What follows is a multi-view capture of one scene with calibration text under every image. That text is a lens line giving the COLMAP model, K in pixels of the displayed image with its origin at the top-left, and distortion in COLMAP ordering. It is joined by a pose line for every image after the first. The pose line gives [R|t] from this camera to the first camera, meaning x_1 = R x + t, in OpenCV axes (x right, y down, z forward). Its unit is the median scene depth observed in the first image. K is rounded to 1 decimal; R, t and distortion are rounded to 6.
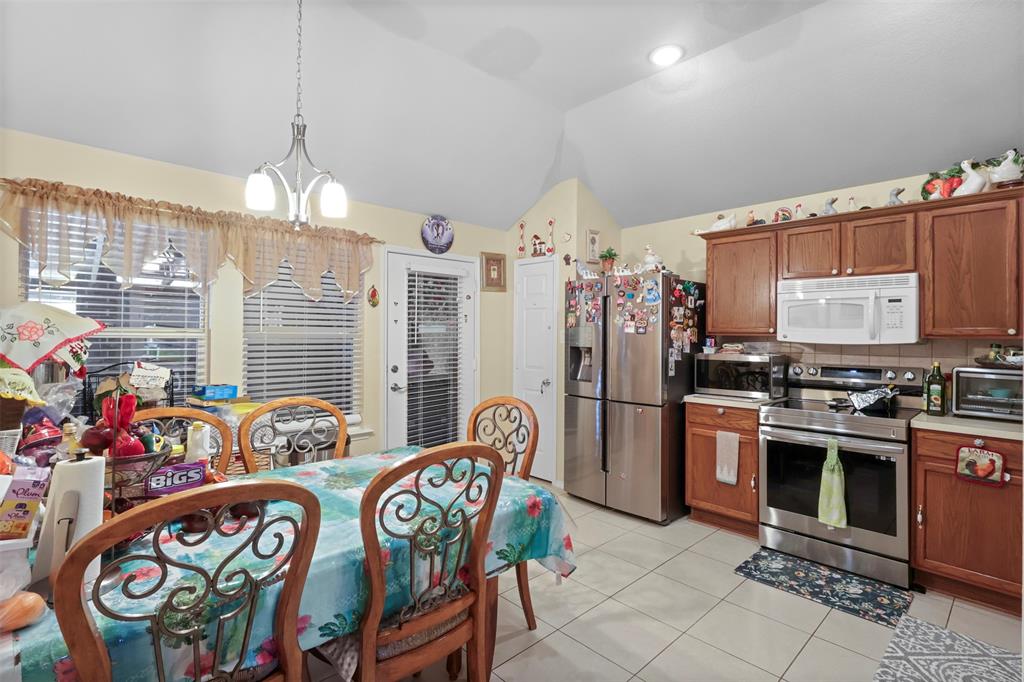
lens RADIAL K [[481.1, 0, 508.2], [0, 481.1, 338.0], [0, 0, 1]] dist [0.001915, -0.000044]
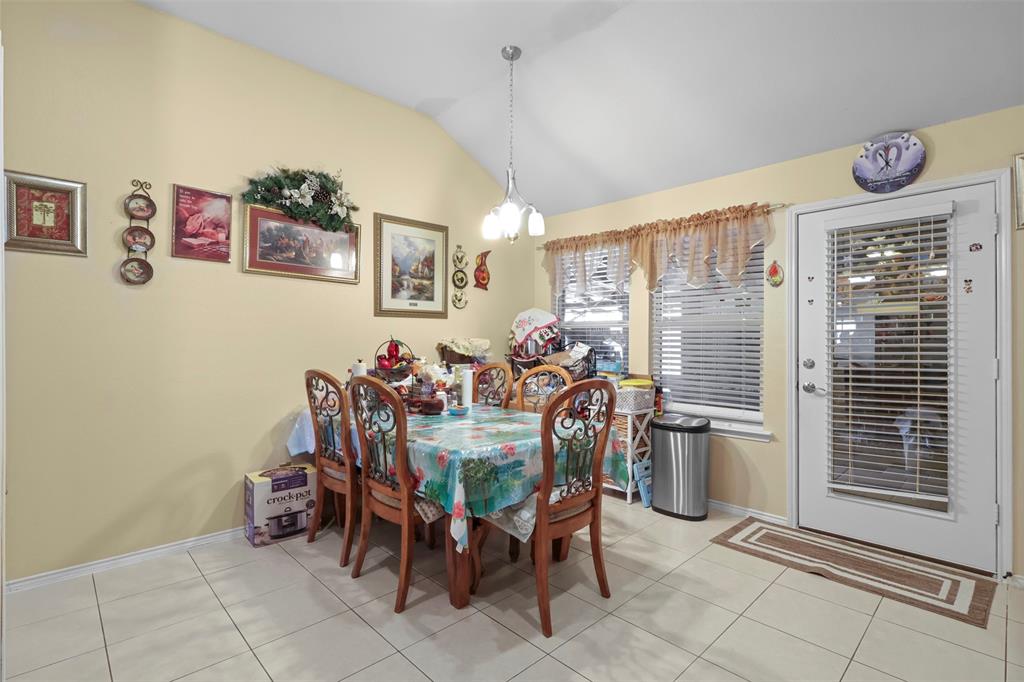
lens RADIAL K [[481.1, 0, 508.0], [0, 481.1, 338.4], [0, 0, 1]] dist [0.001915, -0.000044]
pose [[0.029846, -0.005224, -0.999541, 0.495636], [-0.005441, 0.999971, -0.005388, 0.029938], [0.999540, 0.005600, 0.029817, 0.472960]]
